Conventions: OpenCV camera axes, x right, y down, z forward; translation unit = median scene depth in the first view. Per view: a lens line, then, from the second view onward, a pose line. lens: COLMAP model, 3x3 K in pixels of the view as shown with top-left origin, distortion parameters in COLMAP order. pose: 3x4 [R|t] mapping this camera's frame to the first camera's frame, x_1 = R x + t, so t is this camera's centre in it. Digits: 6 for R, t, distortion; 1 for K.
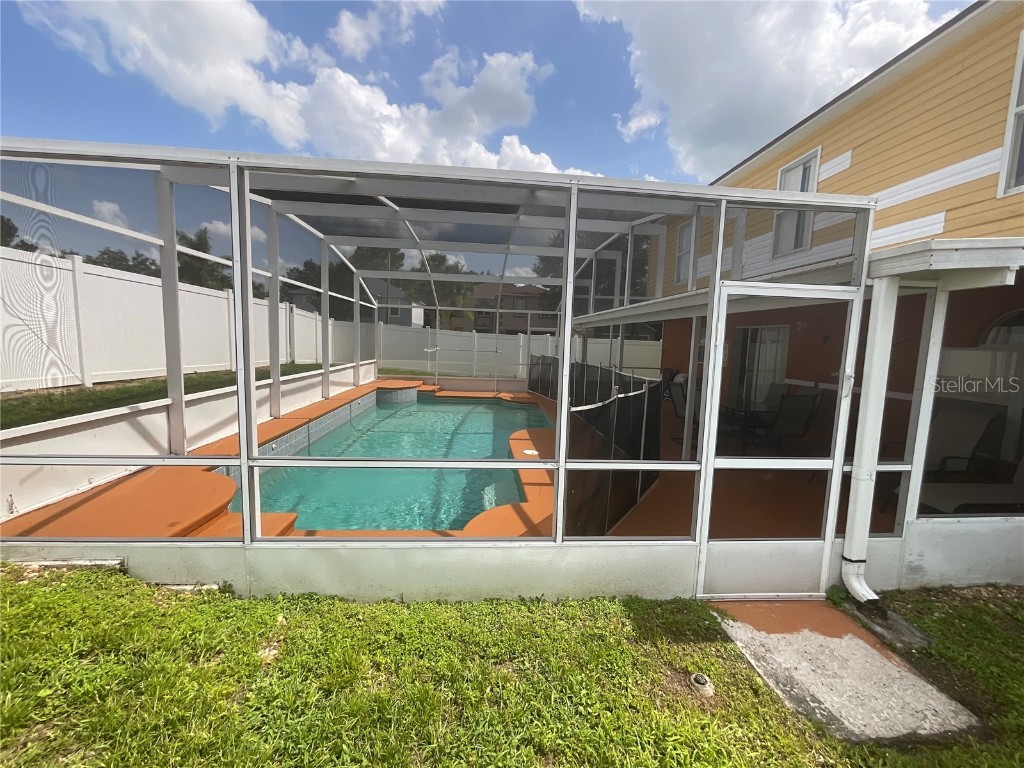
lens RADIAL K [[413.2, 0, 509.9], [0, 413.2, 386.0], [0, 0, 1]] dist [0.001961, 0.000383]
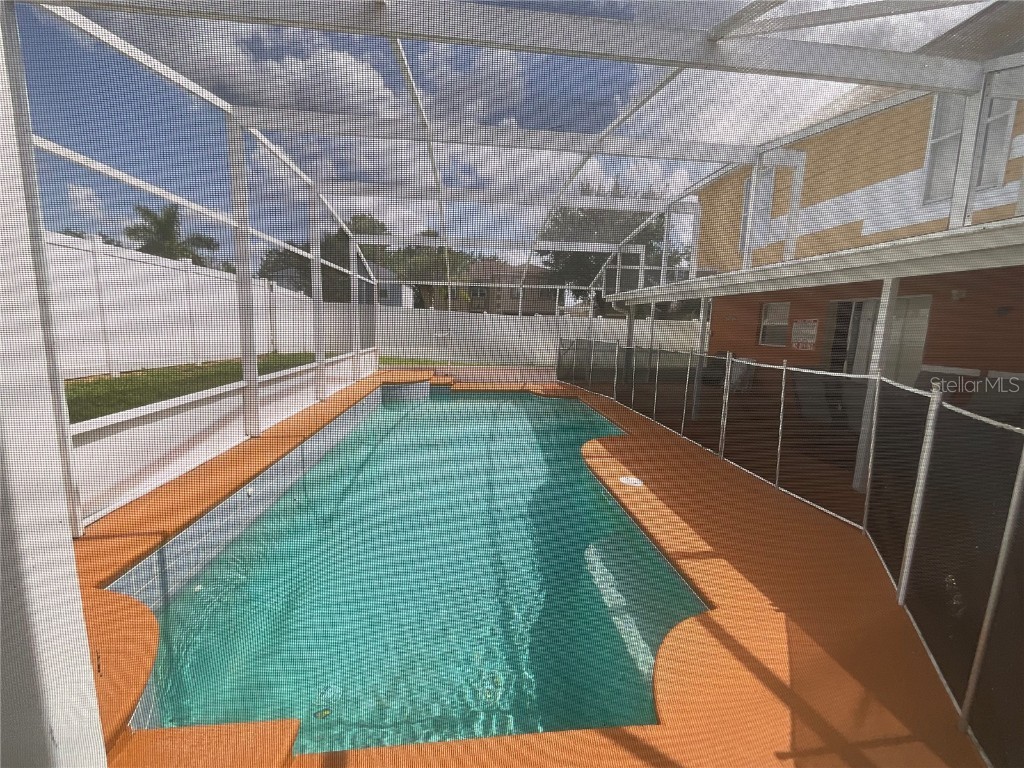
lens RADIAL K [[413.2, 0, 512.9], [0, 413.2, 381.1], [0, 0, 1]] dist [0.001961, 0.000383]
pose [[0.999146, -0.018686, 0.036865, -0.095976], [0.017631, 0.999432, 0.028717, -0.016176], [-0.037381, -0.028043, 0.998908, 0.182423]]
